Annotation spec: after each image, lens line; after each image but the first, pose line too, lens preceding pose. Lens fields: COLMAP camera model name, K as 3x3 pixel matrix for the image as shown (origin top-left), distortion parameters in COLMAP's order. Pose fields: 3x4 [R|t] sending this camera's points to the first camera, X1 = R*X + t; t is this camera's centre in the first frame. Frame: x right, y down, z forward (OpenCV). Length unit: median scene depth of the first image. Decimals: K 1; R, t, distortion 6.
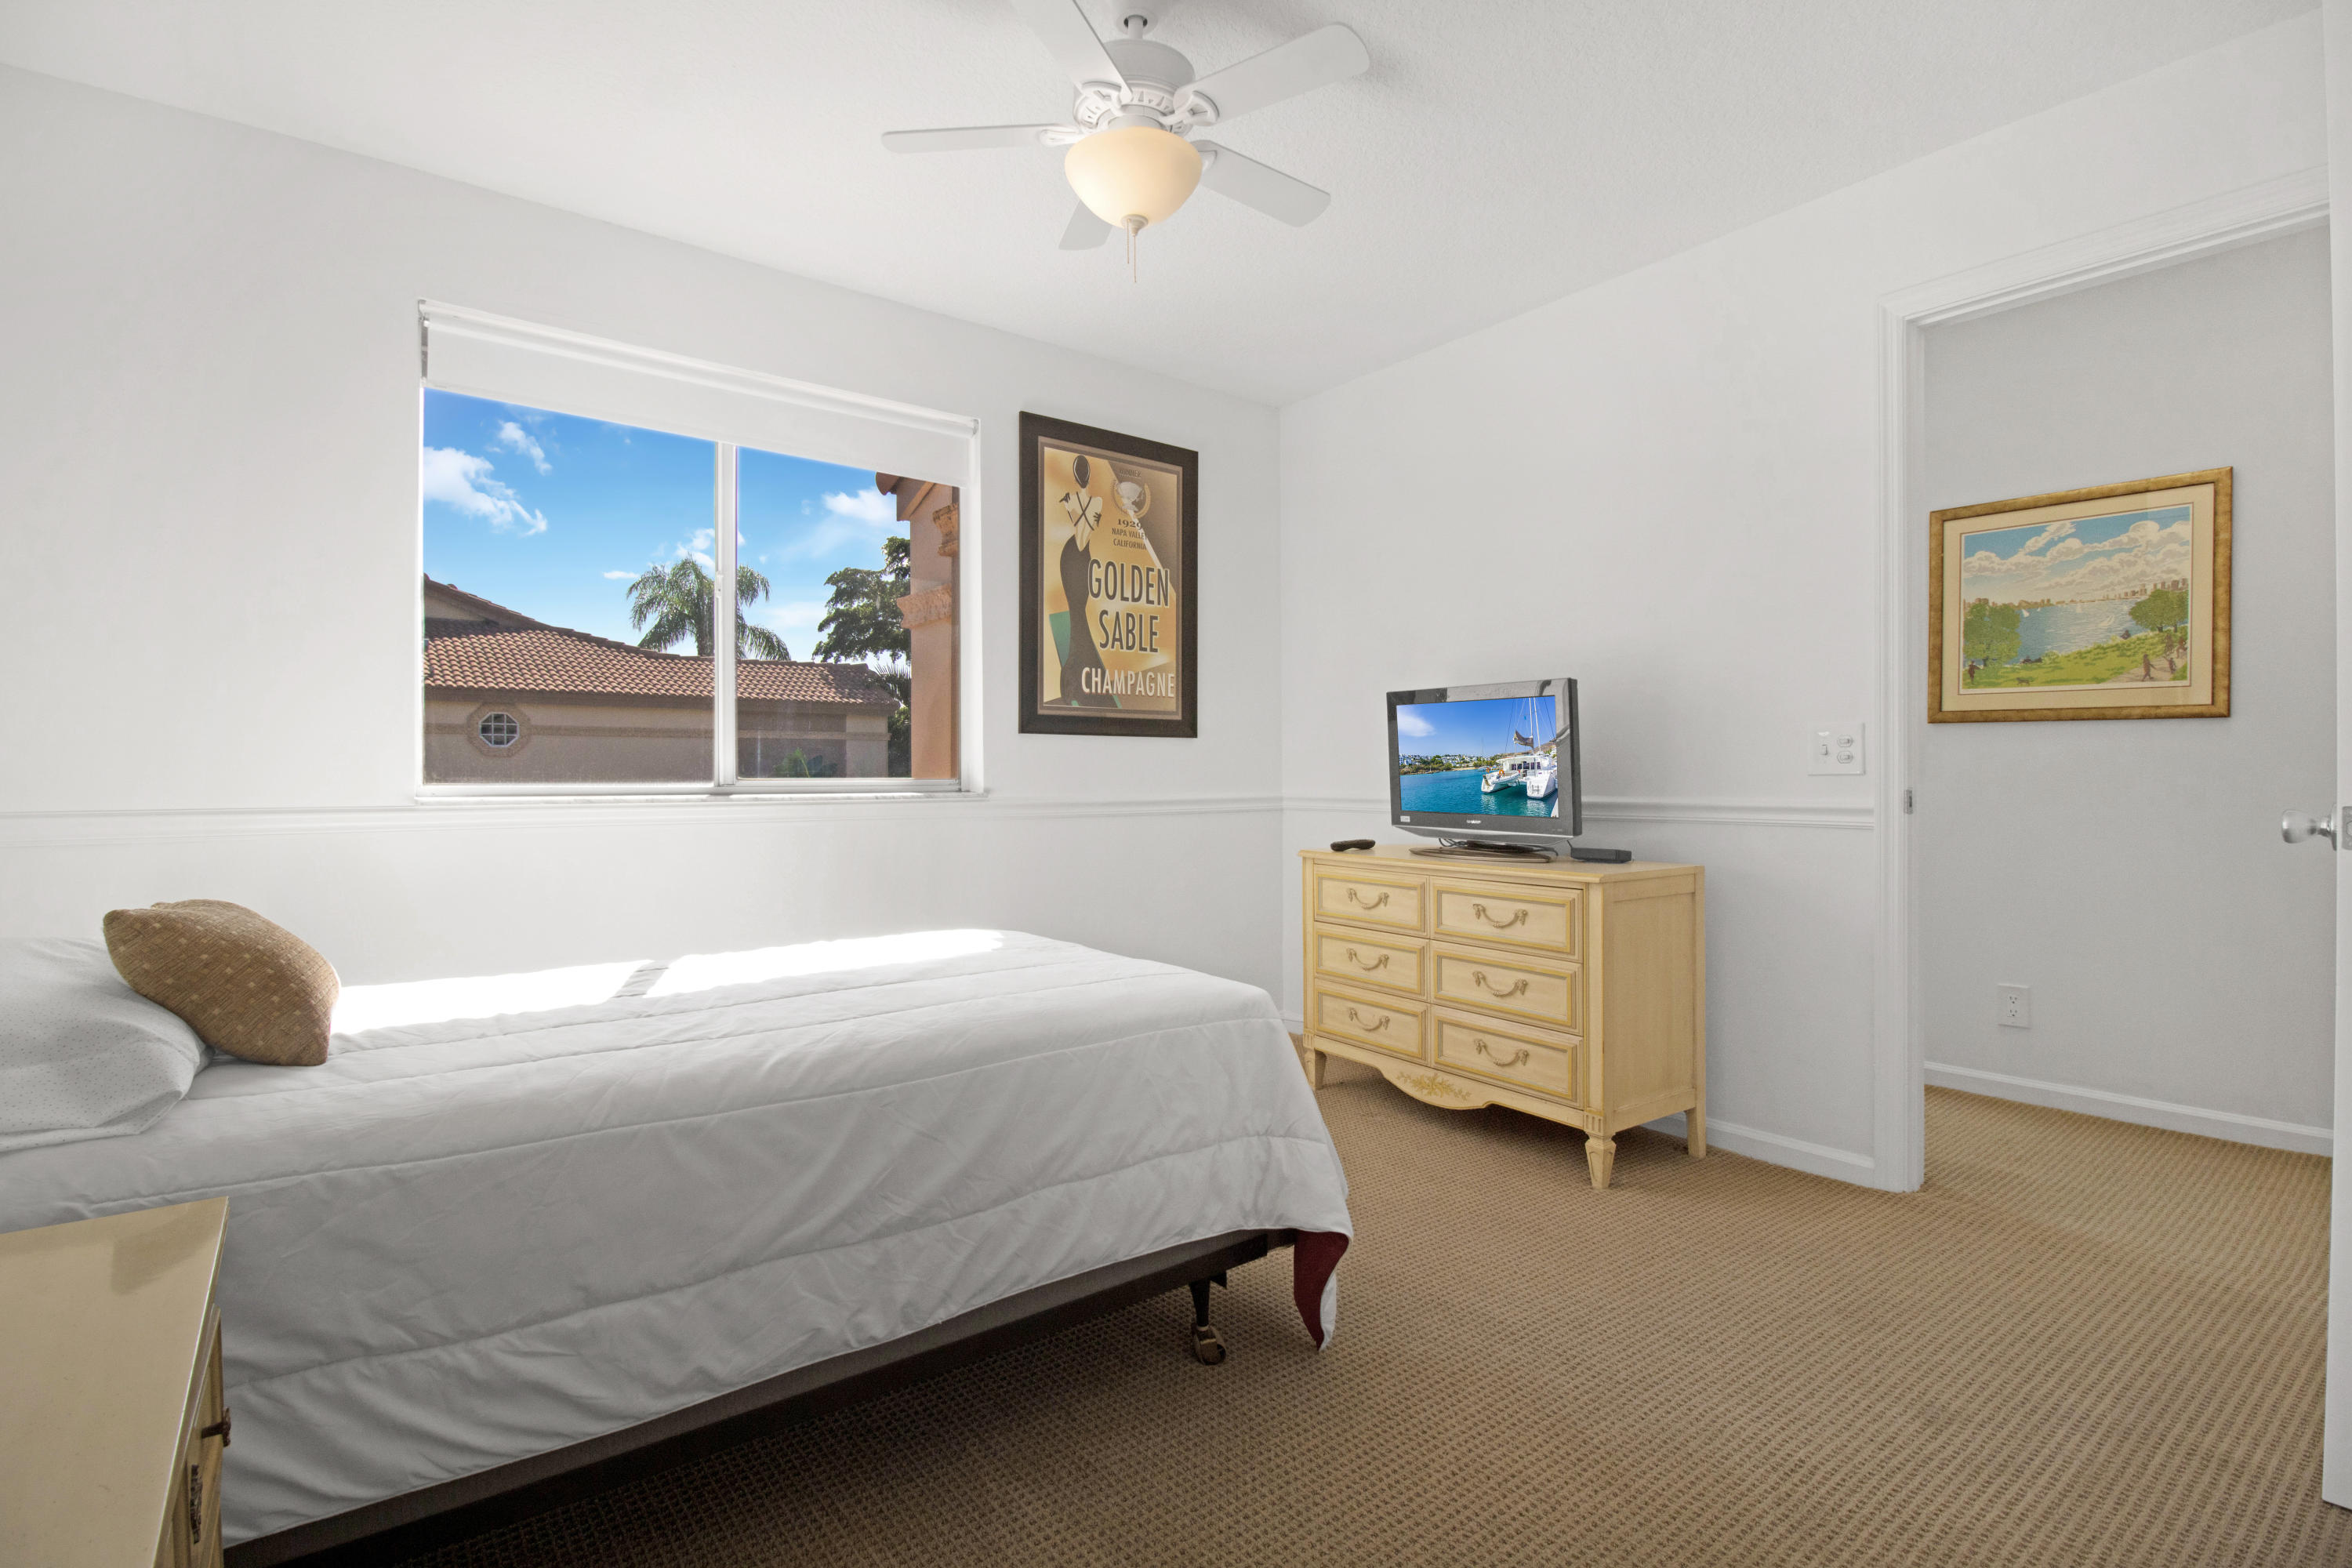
lens RADIAL K [[1101.5, 0, 1166.5], [0, 1101.5, 774.0], [0, 0, 1]] dist [0.000479, -0.012714]
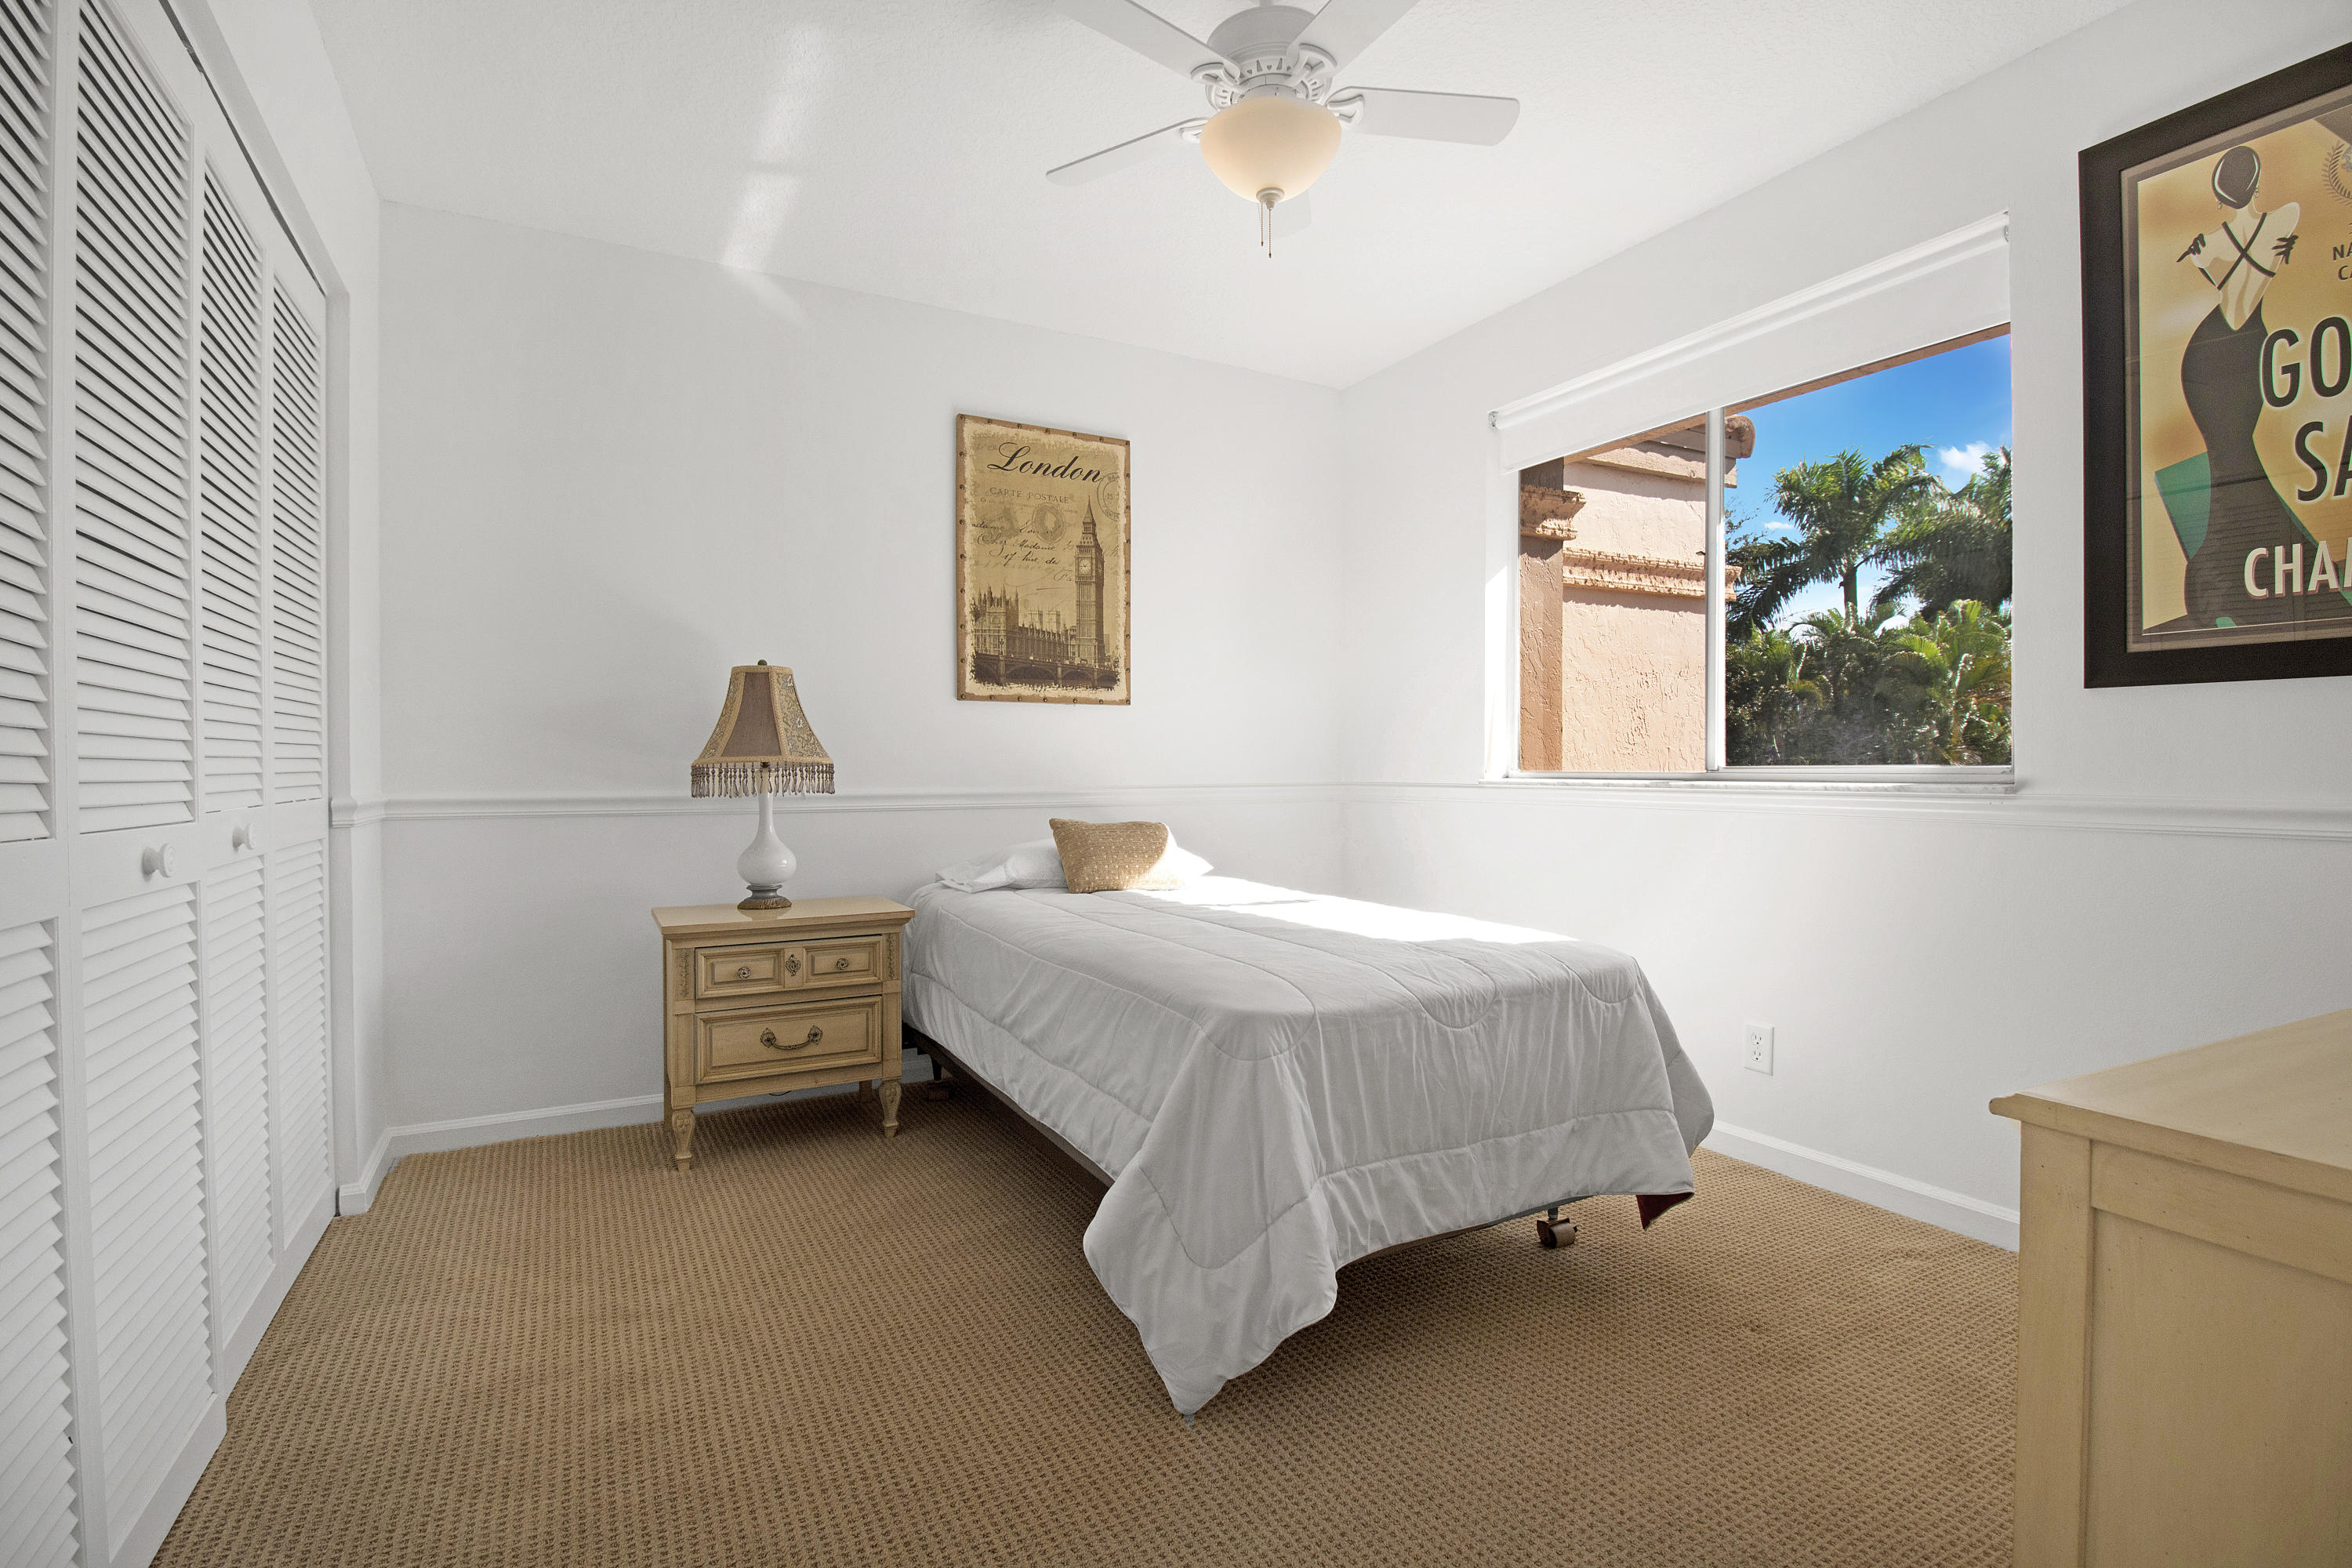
lens RADIAL K [[1101.5, 0, 1166.5], [0, 1101.5, 774.0], [0, 0, 1]] dist [0.000479, -0.012714]
pose [[-0.154711, 0.007593, -0.987931, 0.508146], [-0.002681, 0.999964, 0.008105, 0.006059], [0.987956, 0.003903, -0.154685, 0.574140]]
